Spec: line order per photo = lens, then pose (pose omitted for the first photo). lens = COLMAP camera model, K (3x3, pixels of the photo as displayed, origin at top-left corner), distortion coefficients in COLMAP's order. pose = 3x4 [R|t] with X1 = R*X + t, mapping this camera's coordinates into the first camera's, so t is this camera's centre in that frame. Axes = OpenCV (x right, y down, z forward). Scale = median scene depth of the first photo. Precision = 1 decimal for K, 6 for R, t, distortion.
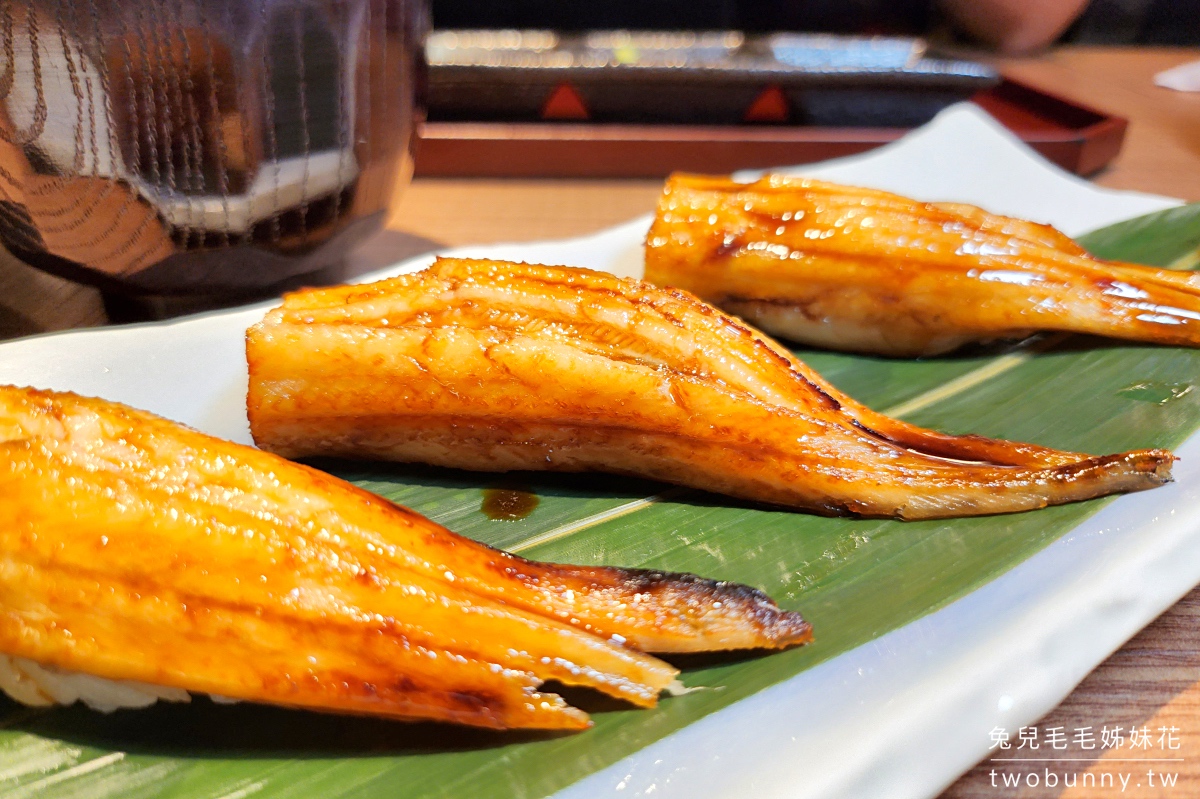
lens RADIAL K [[844.7, 0, 594.3], [0, 844.7, 398.6], [0, 0, 1]] dist [-0.016886, -0.004056]
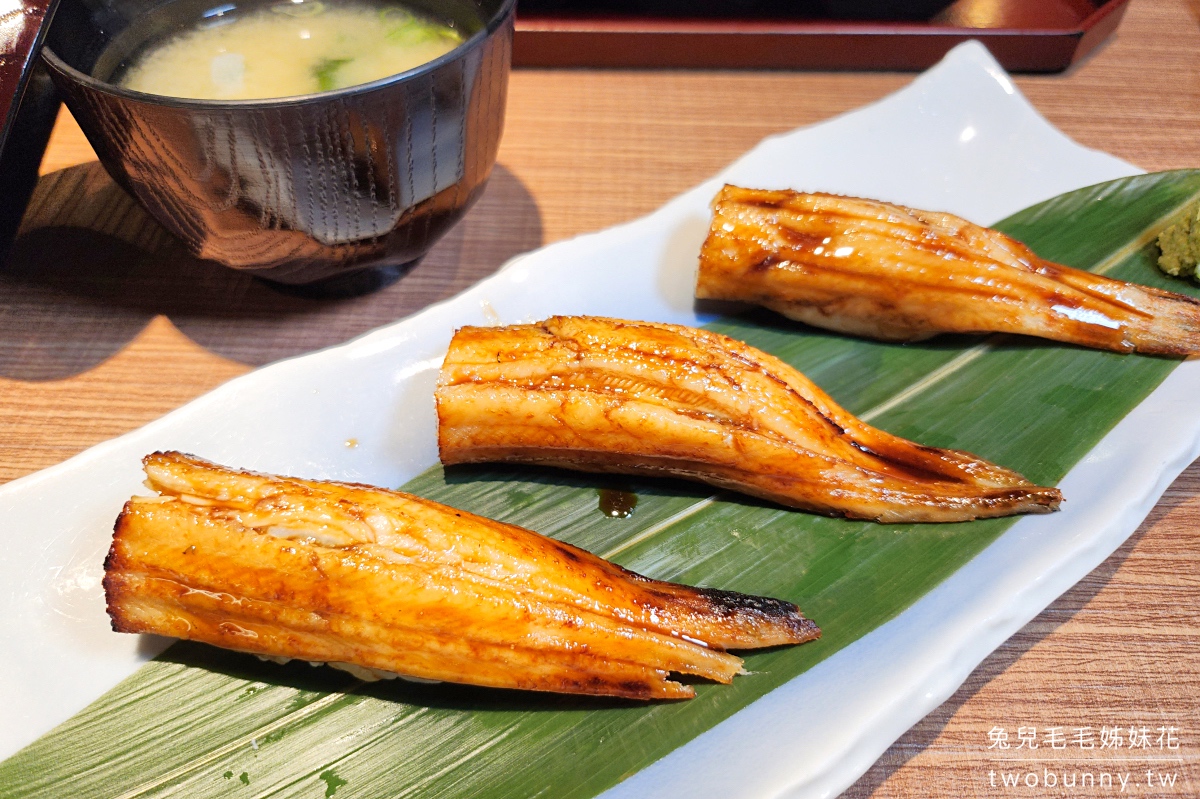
lens RADIAL K [[775.8, 0, 603.8], [0, 775.8, 396.8], [0, 0, 1]] dist [0.006398, -0.000517]
pose [[0.999849, -0.000148, 0.017360, -0.155917], [-0.005070, 0.953872, 0.300171, -0.485278], [-0.016603, -0.300214, 0.953727, -0.261511]]
